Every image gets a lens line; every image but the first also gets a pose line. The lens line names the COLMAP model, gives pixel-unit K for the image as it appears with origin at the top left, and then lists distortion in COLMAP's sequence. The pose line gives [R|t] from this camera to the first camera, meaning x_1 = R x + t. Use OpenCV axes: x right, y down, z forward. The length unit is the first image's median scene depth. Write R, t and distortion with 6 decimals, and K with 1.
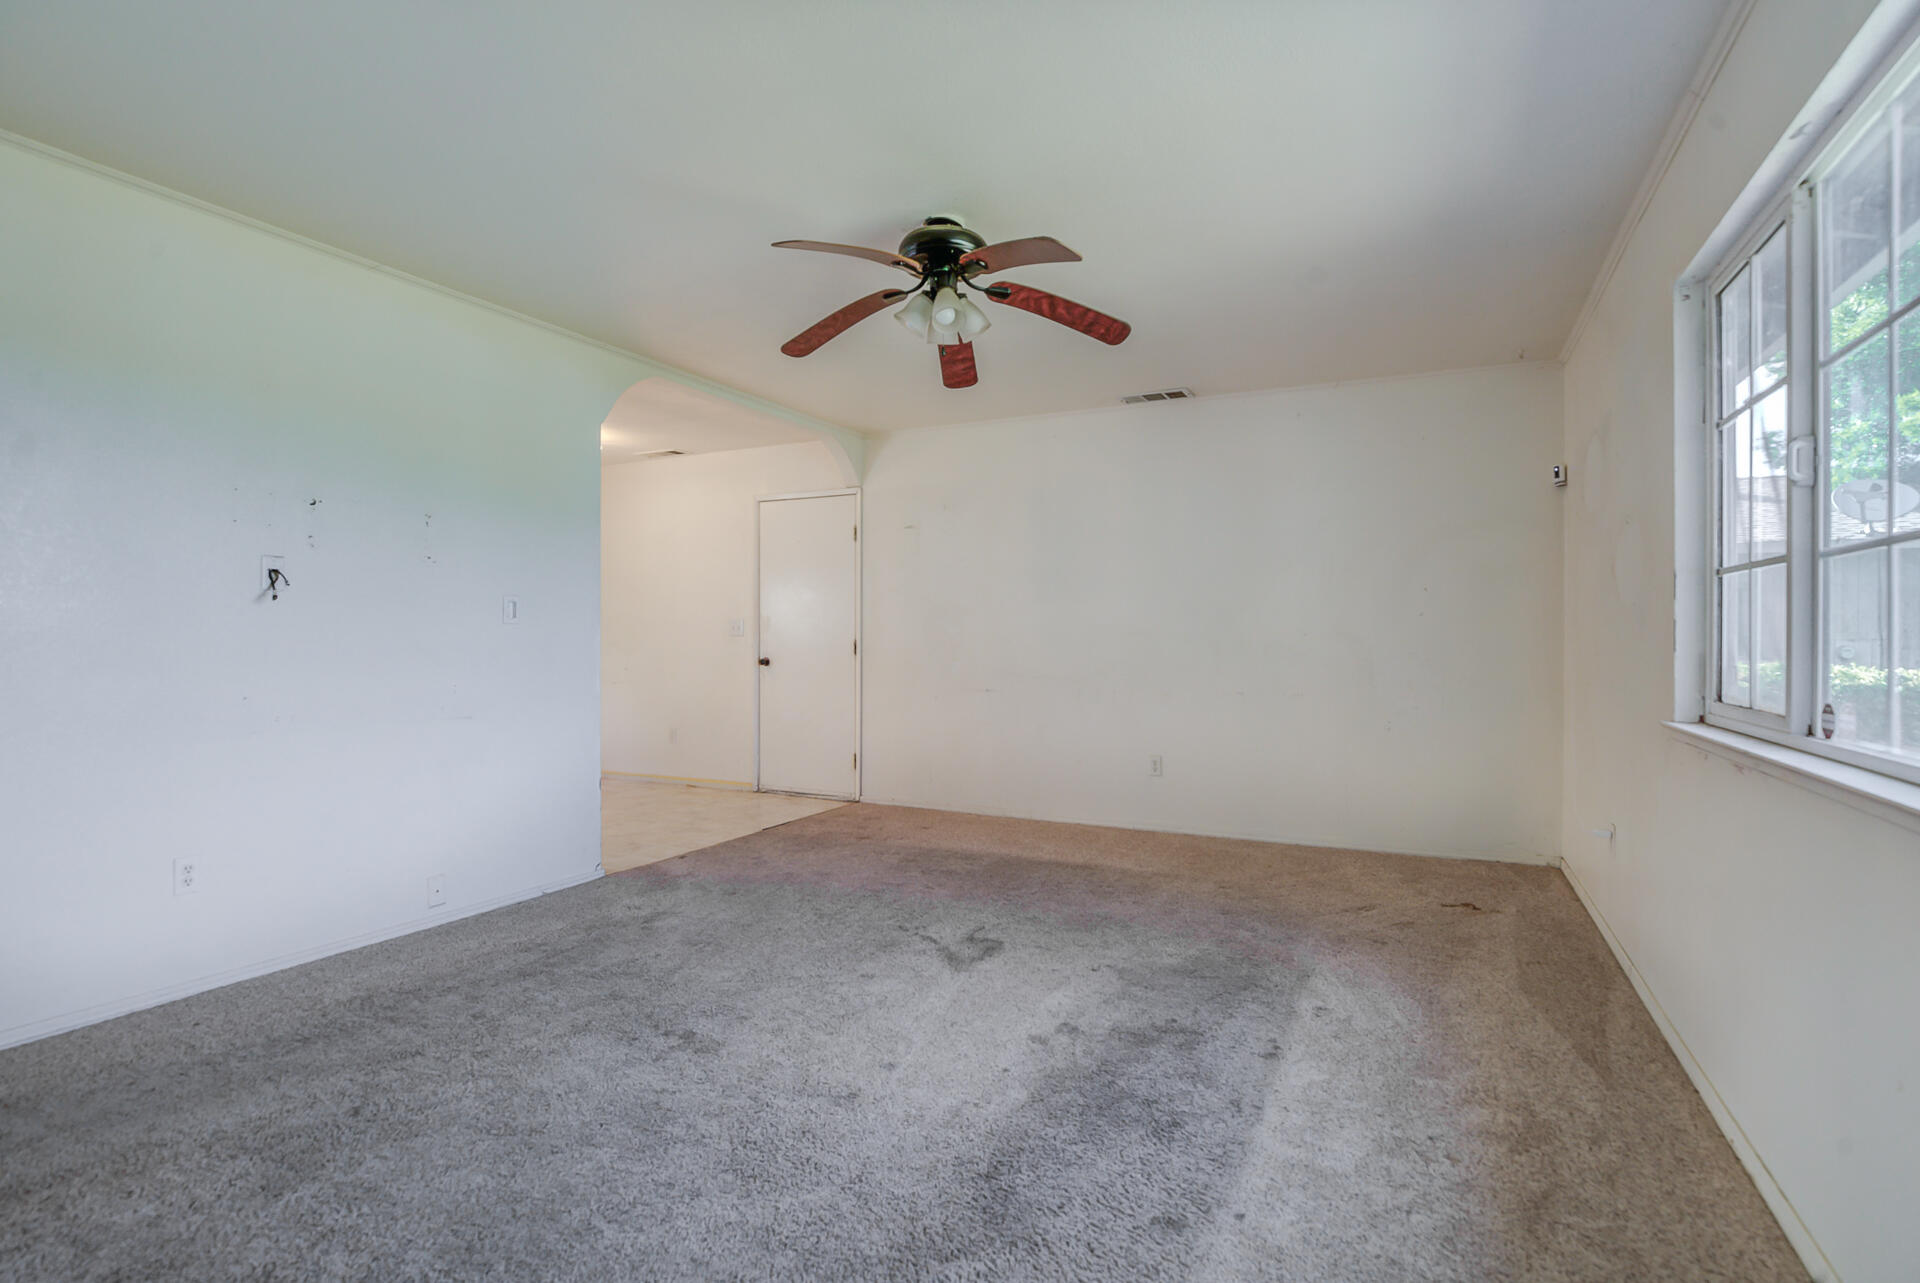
lens RADIAL K [[914.3, 0, 1001.1], [0, 914.3, 636.6], [0, 0, 1]] dist [-0.001108, -0.000099]
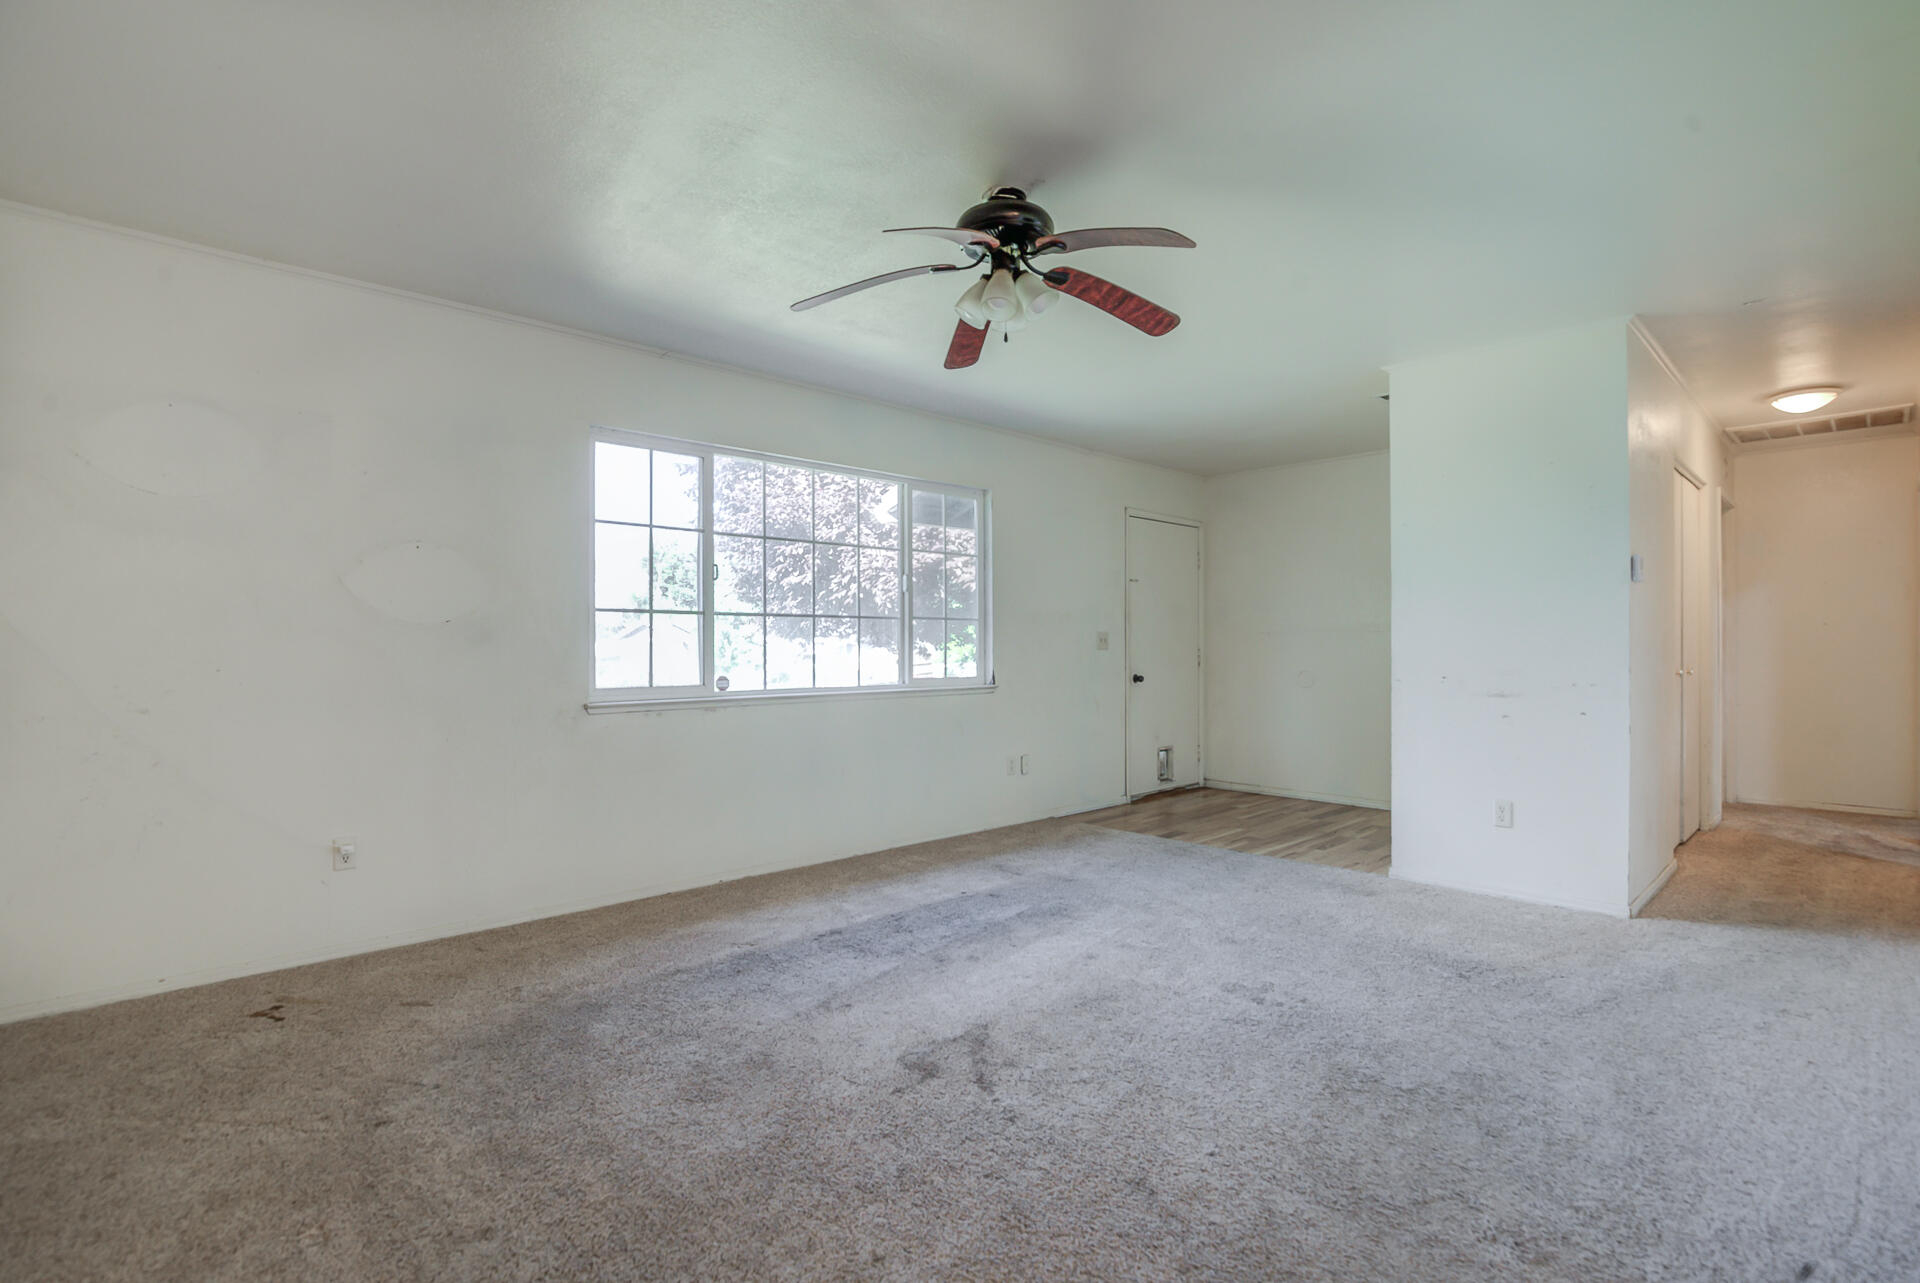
lens RADIAL K [[895.4, 0, 960.0], [0, 895.4, 641.5], [0, 0, 1]] dist [-0.027851, -0.000196]
pose [[-0.922638, 0.004762, 0.385637, -0.335062], [0.003615, 0.999987, -0.003699, -0.003220], [-0.385649, -0.002019, -0.922643, 1.688205]]
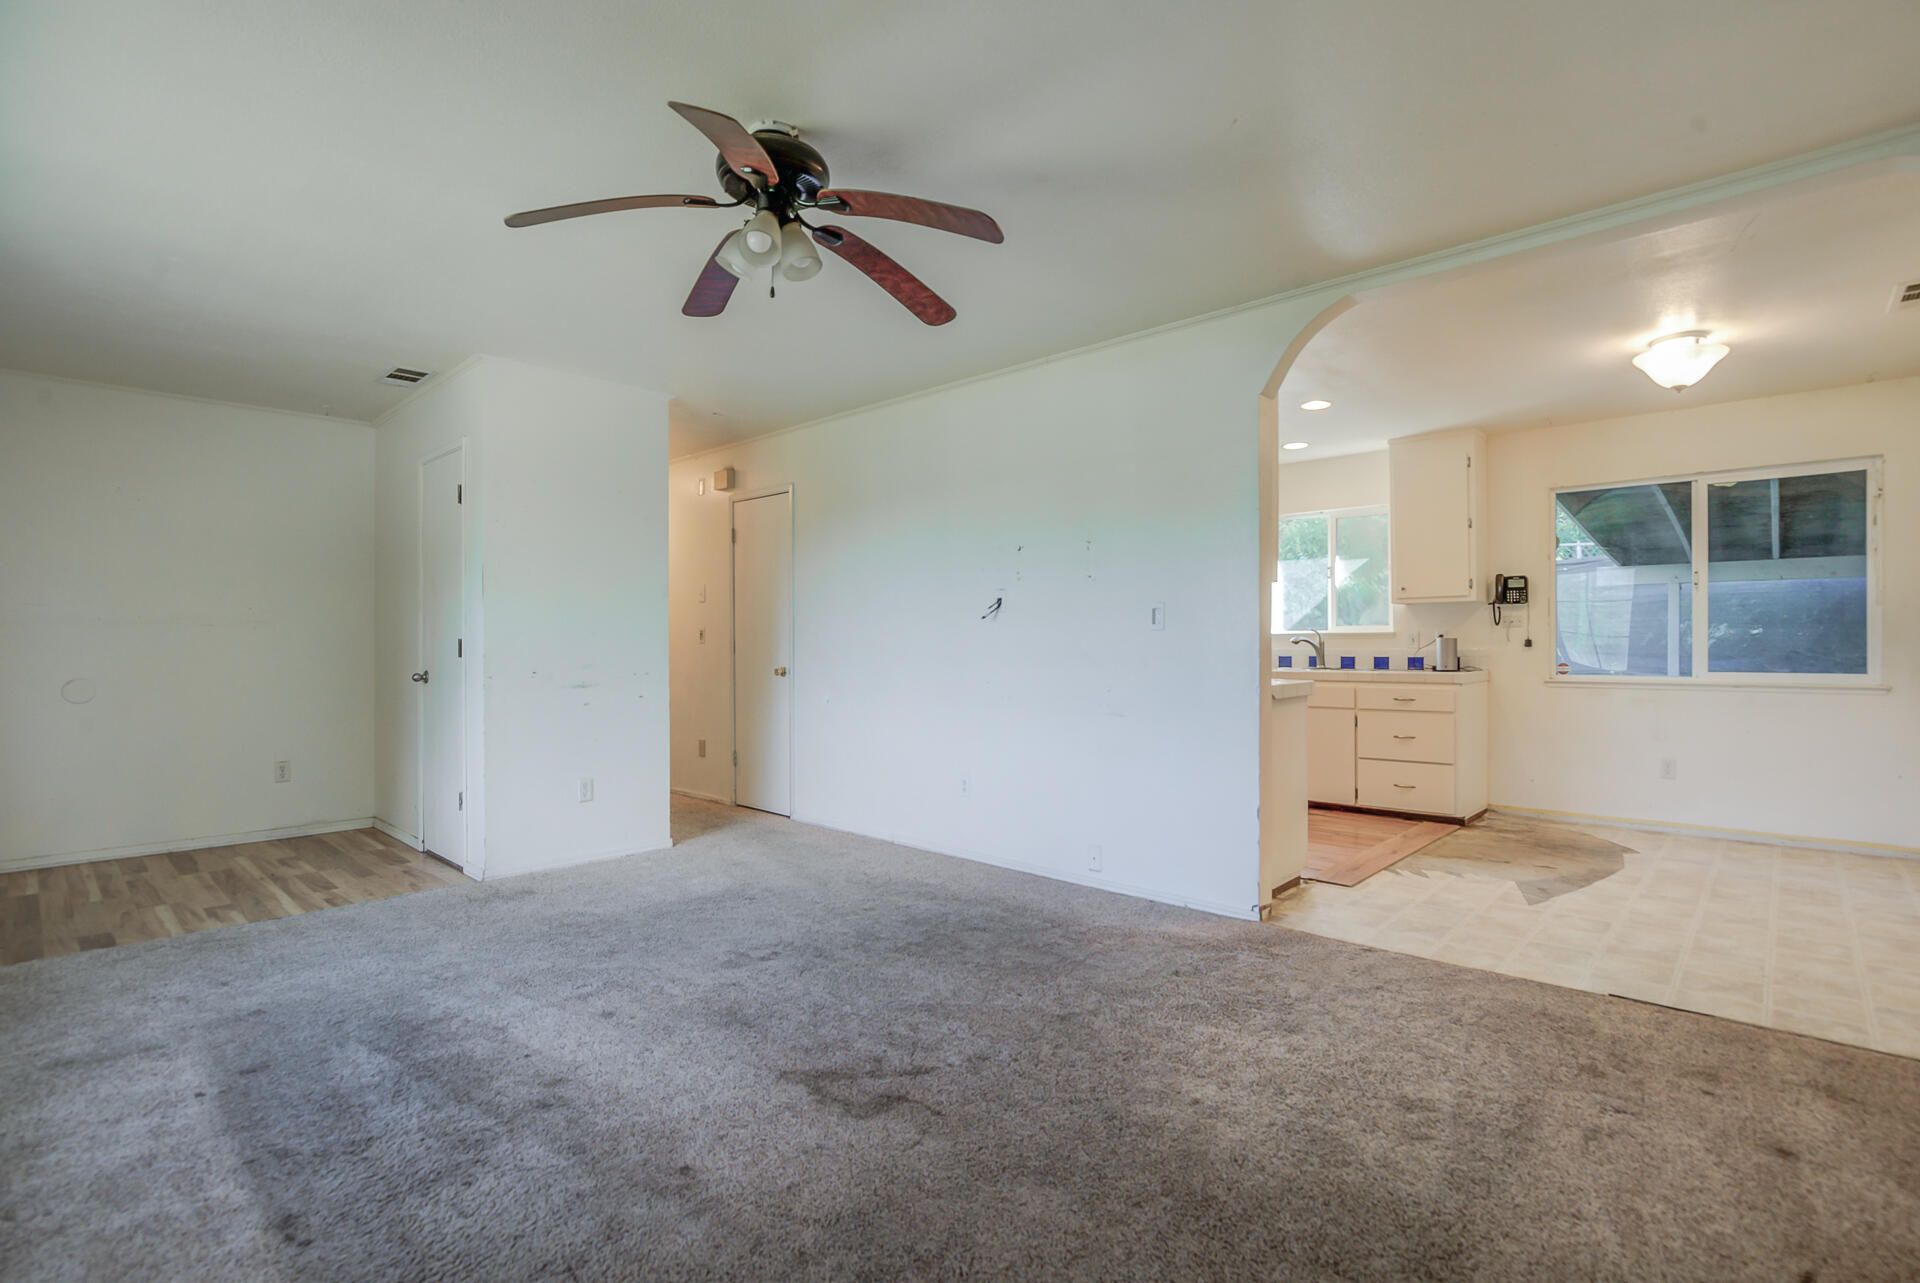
lens RADIAL K [[913.4, 0, 960.0], [0, 913.4, 641.5], [0, 0, 1]] dist [-0.037473, 0.010603]
pose [[-0.319353, -0.002407, -0.947633, 0.593370], [-0.000493, 0.999997, -0.002374, 0.001790], [0.947636, -0.000291, -0.319354, 1.295612]]
